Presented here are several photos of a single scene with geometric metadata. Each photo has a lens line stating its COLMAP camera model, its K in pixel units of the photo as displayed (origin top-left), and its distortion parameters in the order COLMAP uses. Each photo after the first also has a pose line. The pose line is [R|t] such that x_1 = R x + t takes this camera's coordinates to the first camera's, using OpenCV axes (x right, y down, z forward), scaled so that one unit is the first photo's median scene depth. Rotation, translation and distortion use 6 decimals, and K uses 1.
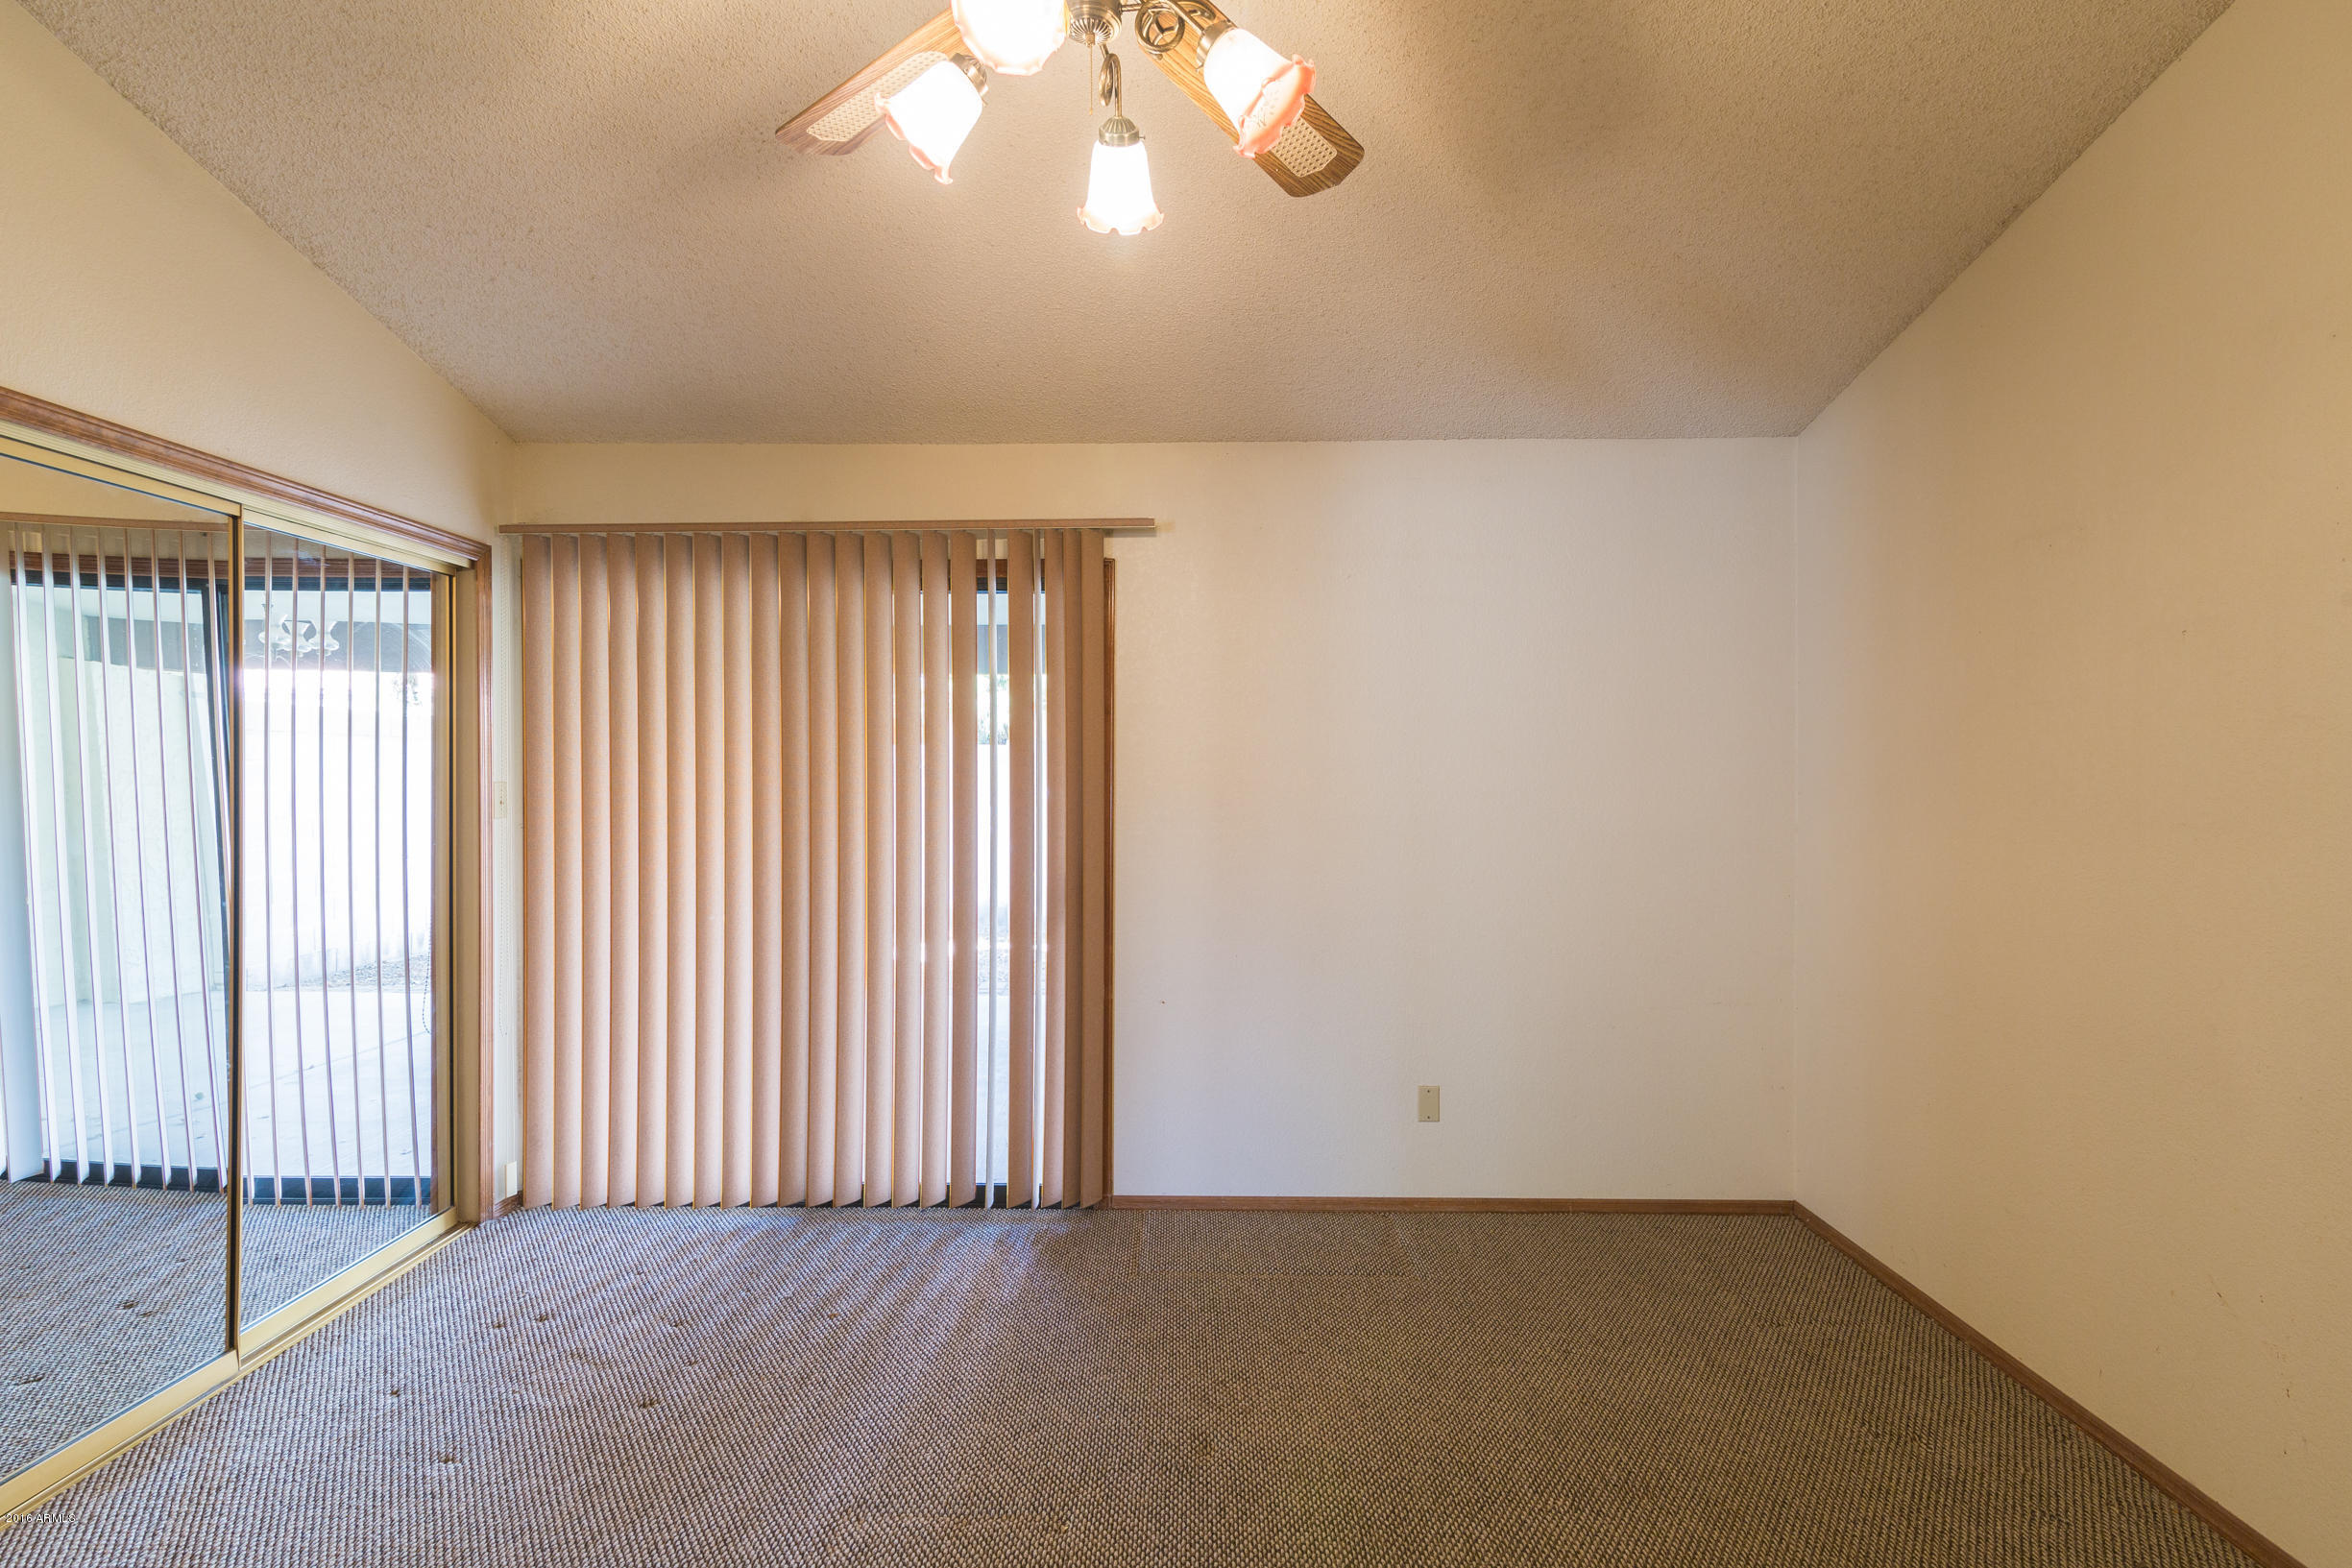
lens RADIAL K [[1082.0, 0, 1177.5], [0, 1082.0, 765.0], [0, 0, 1]] dist [0.000170, -0.000465]
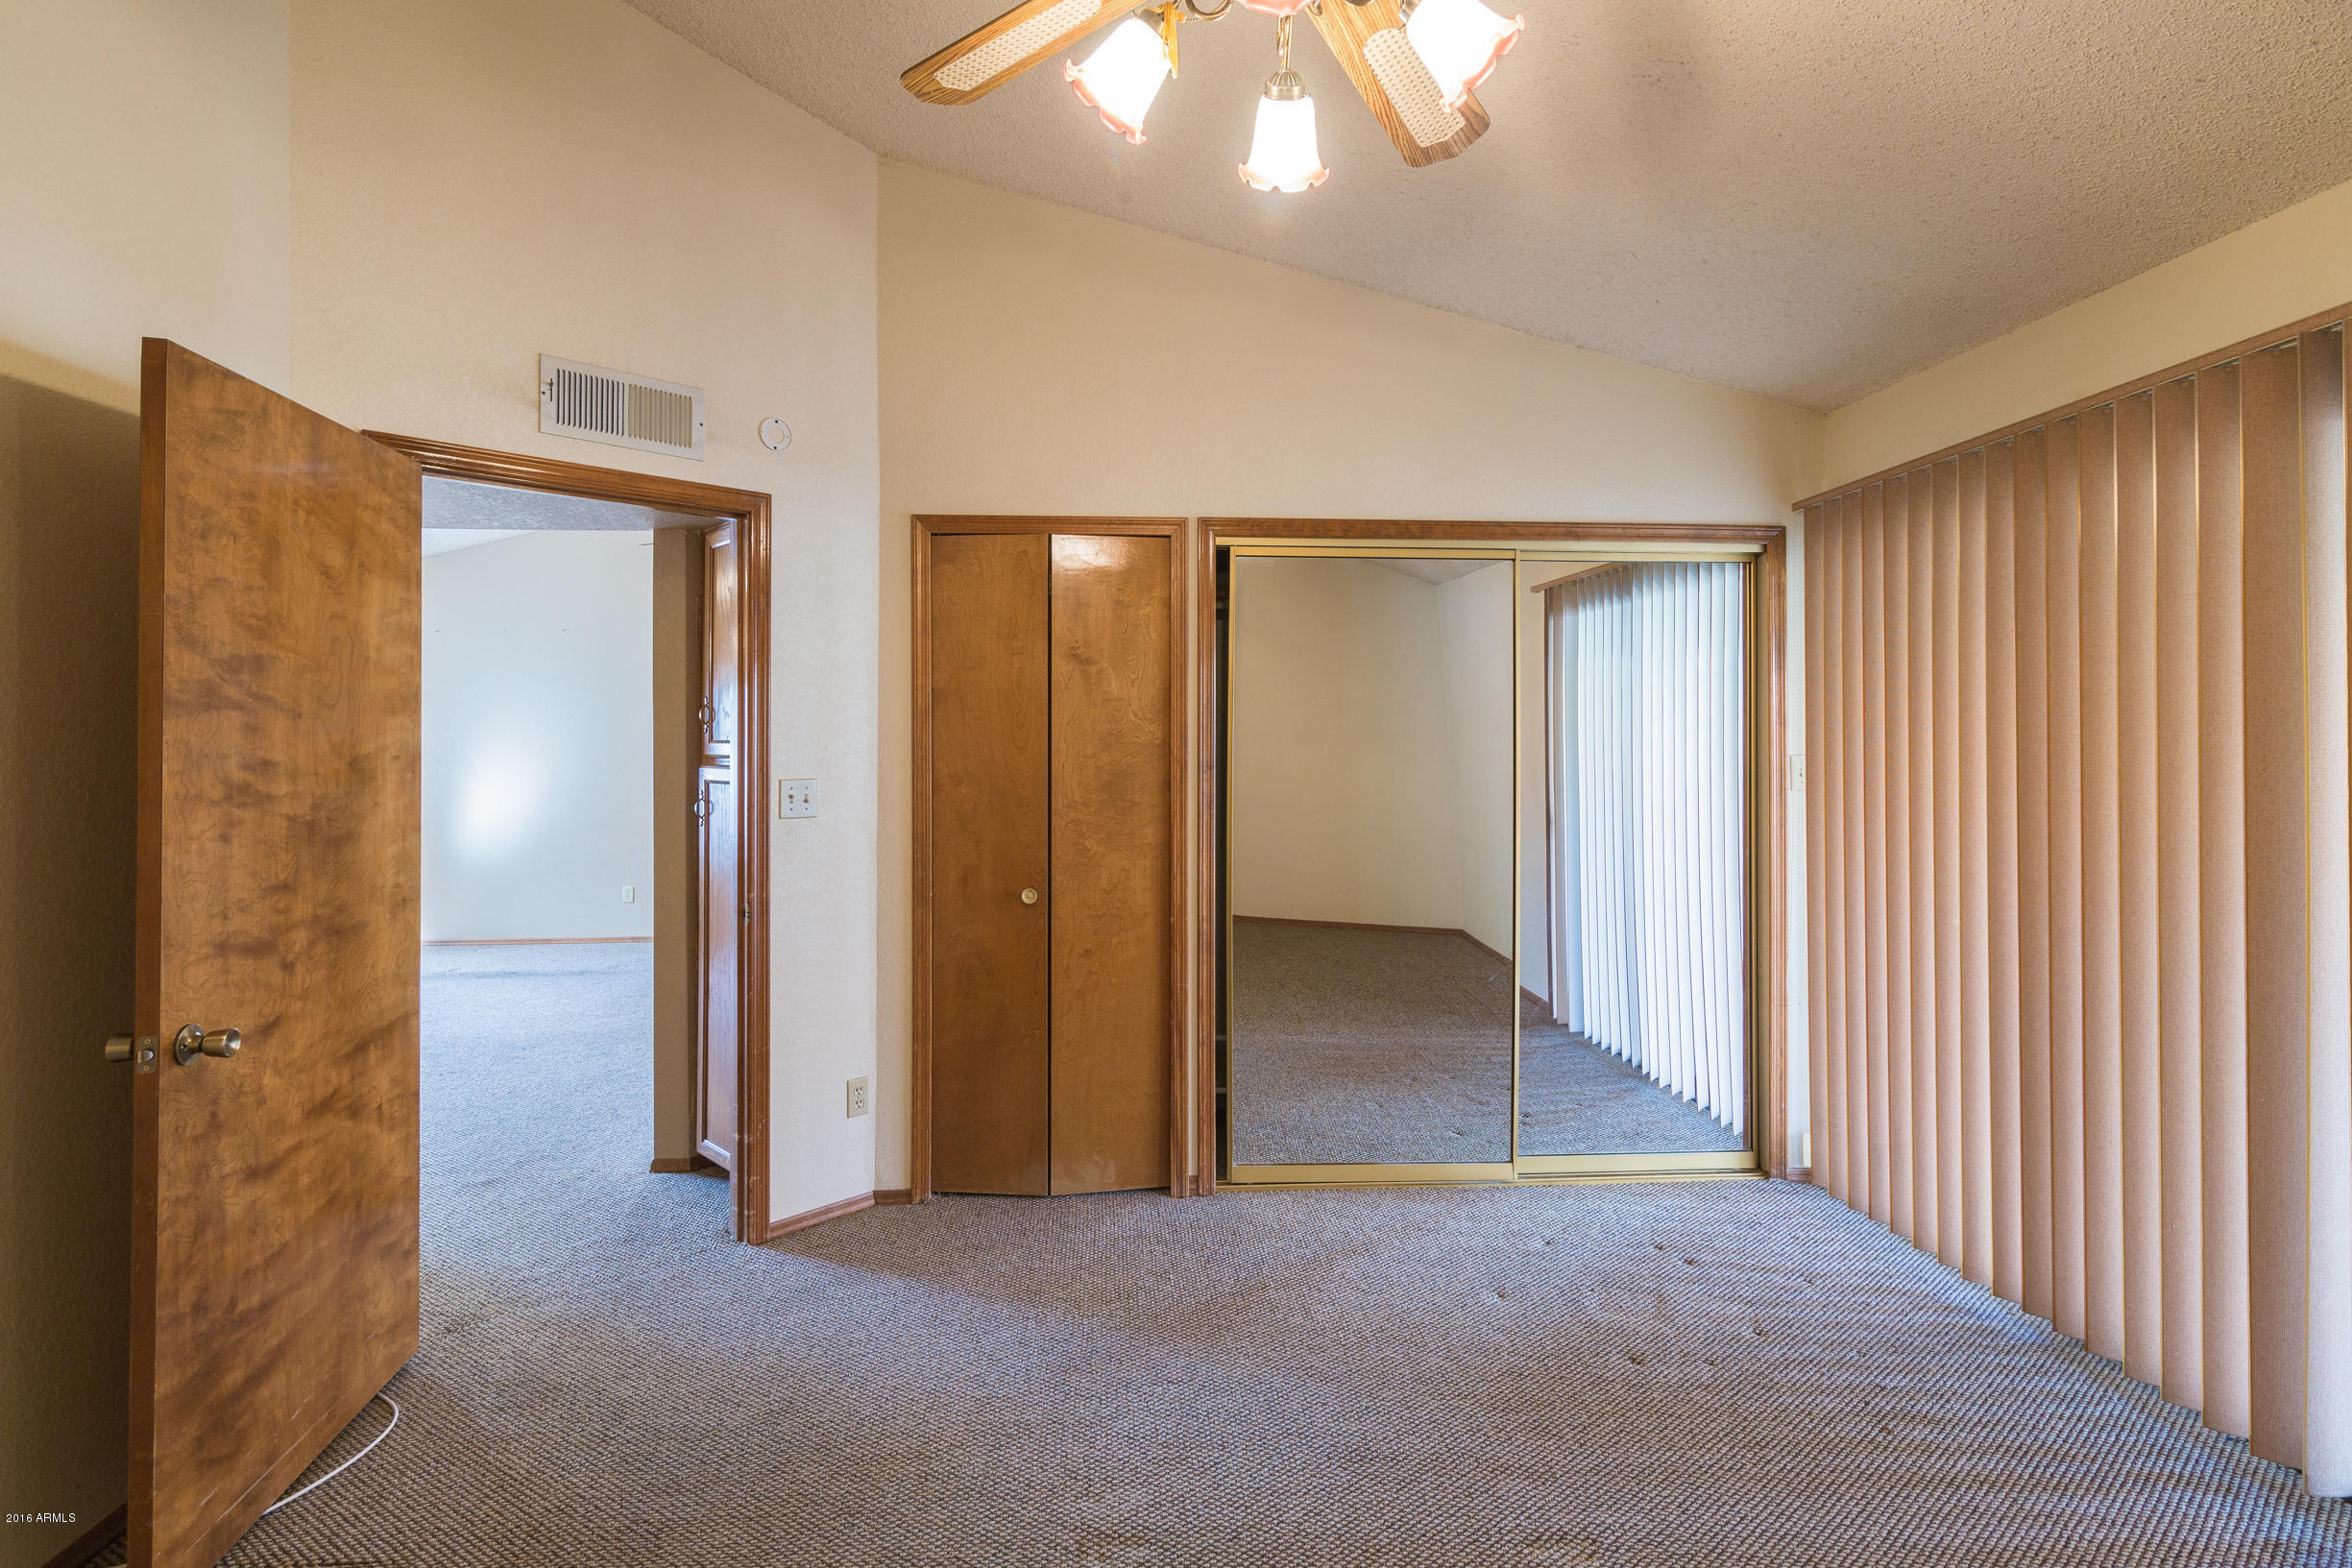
lens RADIAL K [[1098.3, 0, 1175.0], [0, 1098.3, 735.3], [0, 0, 1]] dist [0.001203, 0.000191]
pose [[0.082482, -0.004783, -0.996581, 0.378169], [0.006812, 0.999968, -0.004236, -0.002690], [0.996569, -0.006439, 0.082512, 0.349484]]
